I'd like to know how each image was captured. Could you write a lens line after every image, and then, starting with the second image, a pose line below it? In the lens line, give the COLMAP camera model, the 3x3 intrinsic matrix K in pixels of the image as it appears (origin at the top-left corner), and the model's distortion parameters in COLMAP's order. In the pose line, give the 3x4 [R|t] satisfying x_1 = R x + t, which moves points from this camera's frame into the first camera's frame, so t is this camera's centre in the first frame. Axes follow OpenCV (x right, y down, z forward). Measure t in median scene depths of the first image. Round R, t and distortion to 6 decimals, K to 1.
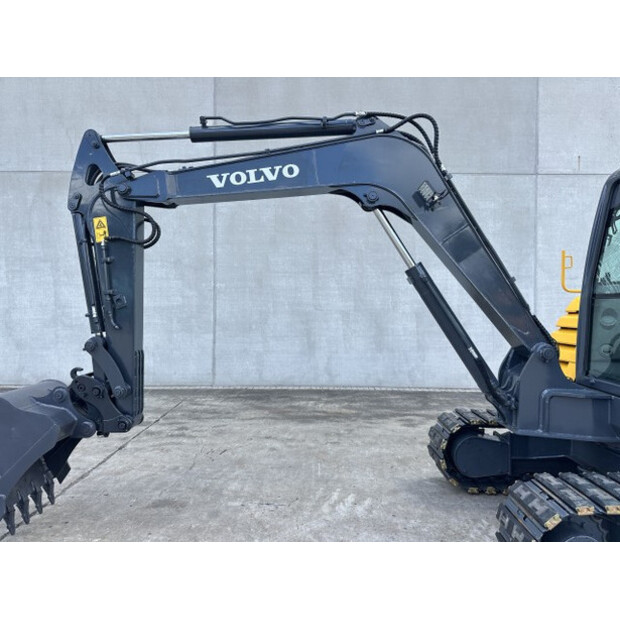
lens RADIAL K [[434.5, 0, 309.3], [0, 434.5, 305.0], [0, 0, 1]] dist [0.052710, -0.063054]
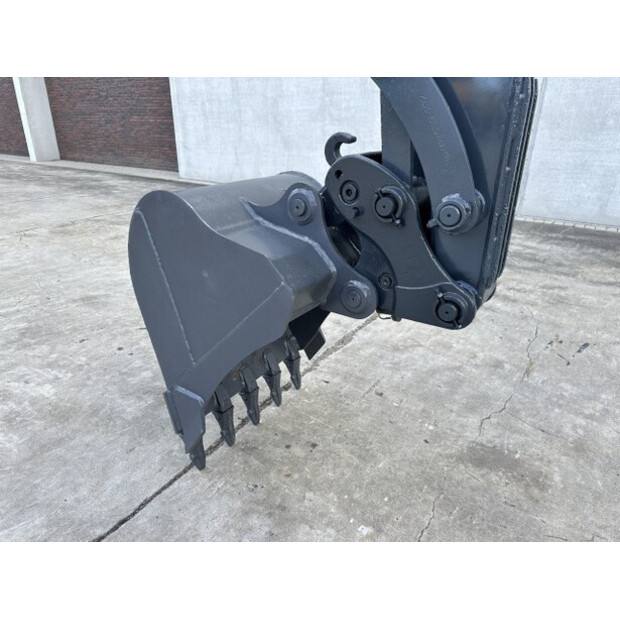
lens RADIAL K [[434.5, 0, 306.9], [0, 434.5, 307.2], [0, 0, 1]] dist [0.052710, -0.063054]
pose [[0.841188, 0.216390, -0.495559, -0.258846], [-0.005425, 0.919771, 0.392417, 0.100732], [0.540716, -0.327408, 0.774874, 0.497031]]
